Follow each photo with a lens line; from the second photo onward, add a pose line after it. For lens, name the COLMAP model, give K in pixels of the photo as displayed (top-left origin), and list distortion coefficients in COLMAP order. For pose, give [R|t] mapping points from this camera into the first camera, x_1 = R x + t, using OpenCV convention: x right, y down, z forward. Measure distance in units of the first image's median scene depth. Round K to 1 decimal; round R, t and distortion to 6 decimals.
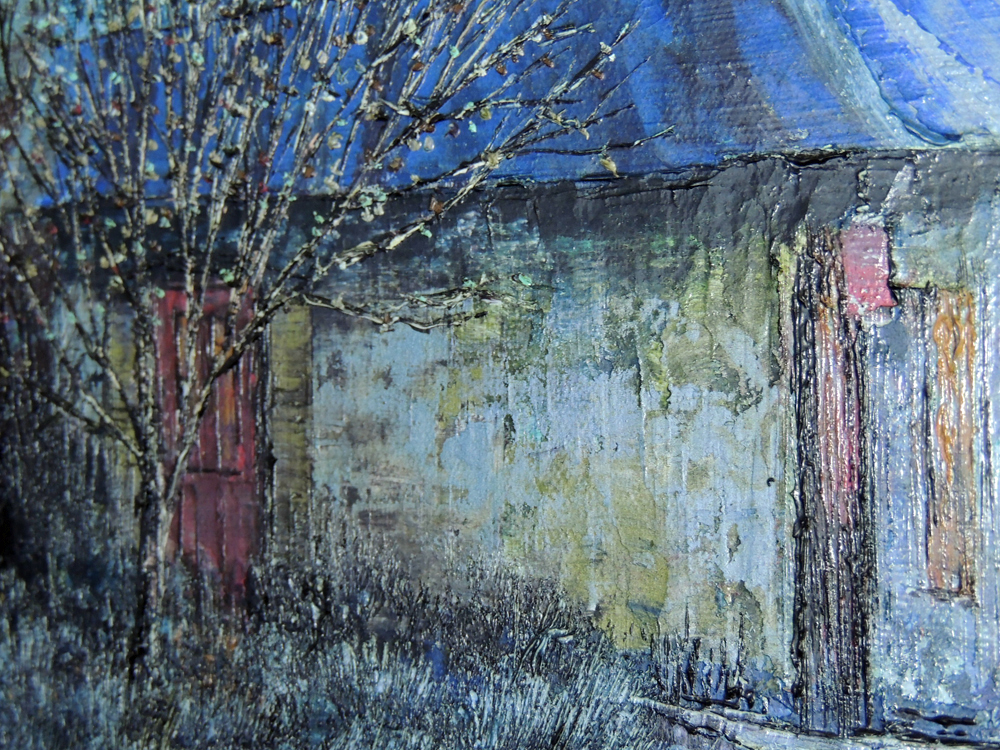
lens RADIAL K [[1655.3, 0, 499.4], [0, 1655.3, 372.2], [0, 0, 1]] dist [-0.151340, 0.000000]
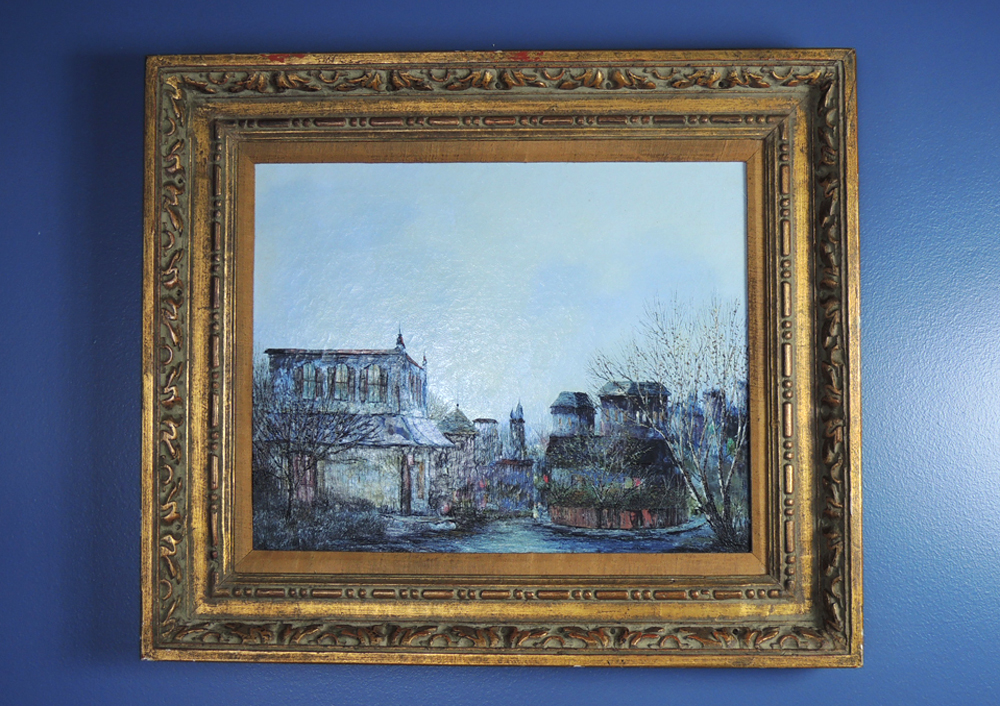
lens RADIAL K [[1264.6, 0, 495.8], [0, 1264.6, 357.9], [0, 0, 1]] dist [0.001952, 0.000000]
pose [[0.864652, 0.023555, 0.501819, -2.168857], [-0.019093, 0.999719, -0.014029, -0.408724], [-0.502008, 0.002549, 0.864859, -3.924238]]
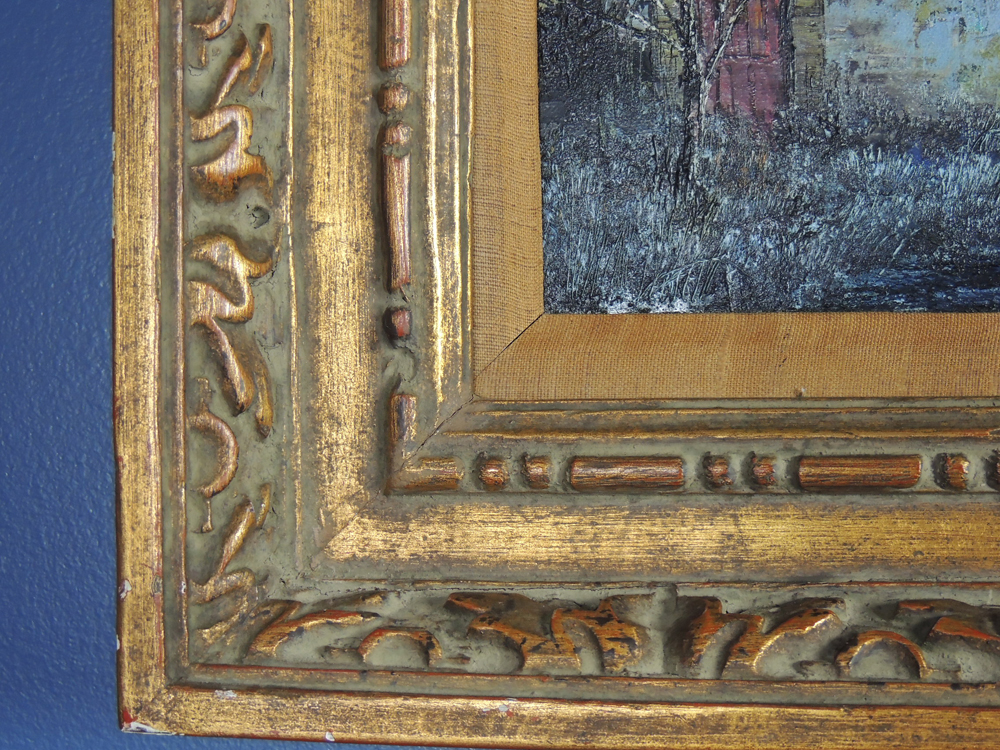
lens RADIAL K [[1655.3, 0, 499.6], [0, 1655.3, 375.3], [0, 0, 1]] dist [-0.151340, 0.000000]
pose [[0.912880, 0.008116, 0.408147, -1.138878], [-0.009790, 0.999950, 0.002014, 0.403985], [-0.408111, -0.005834, 0.912914, -0.427198]]
